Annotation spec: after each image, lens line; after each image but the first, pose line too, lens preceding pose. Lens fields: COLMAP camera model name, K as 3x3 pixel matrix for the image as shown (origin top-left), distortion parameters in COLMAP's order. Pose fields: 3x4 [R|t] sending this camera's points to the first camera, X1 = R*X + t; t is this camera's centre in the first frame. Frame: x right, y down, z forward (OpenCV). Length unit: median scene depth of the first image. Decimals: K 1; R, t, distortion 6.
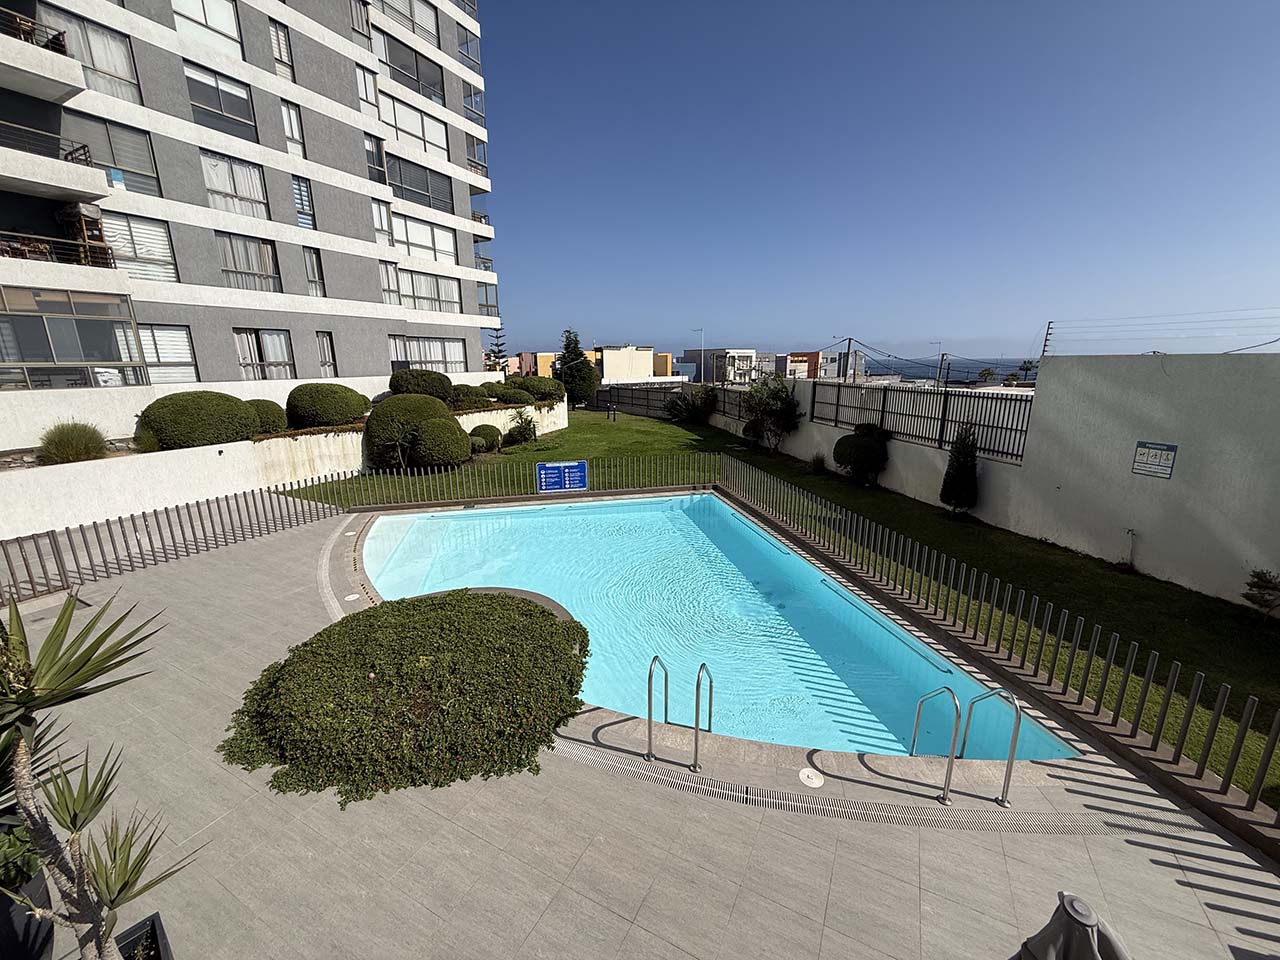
lens RADIAL K [[510.8, 0, 642.0], [0, 510.8, 483.6], [0, 0, 1]] dist [-0.001351, -0.000108]
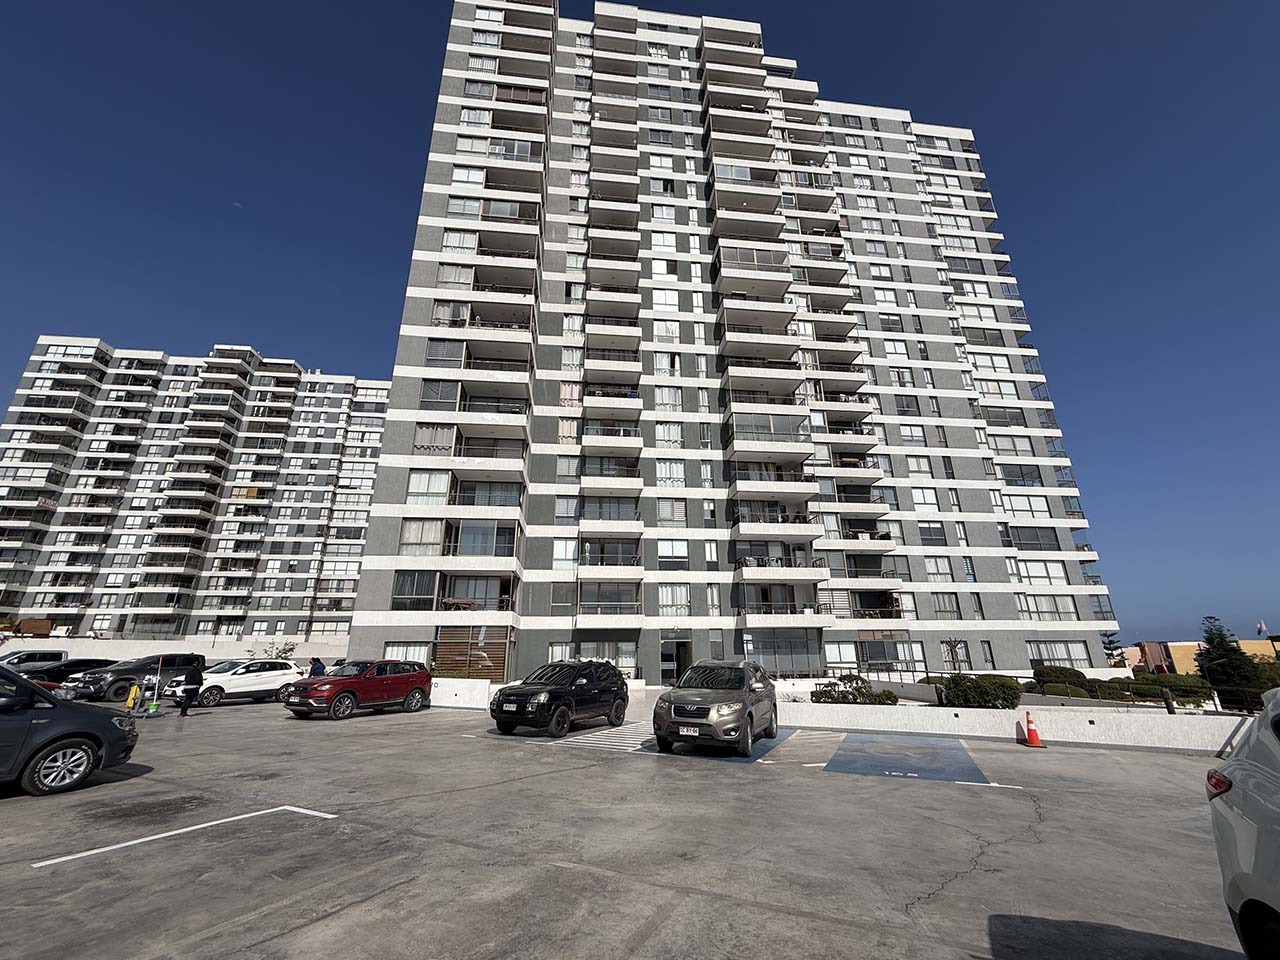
lens RADIAL K [[510.8, 0, 641.5], [0, 510.8, 481.1], [0, 0, 1]] dist [-0.001351, -0.000108]
pose [[0.560103, -0.262098, -0.785868, 0.157606], [-0.190713, 0.882357, -0.430203, 0.144134], [0.806172, 0.390833, 0.444225, -0.716830]]
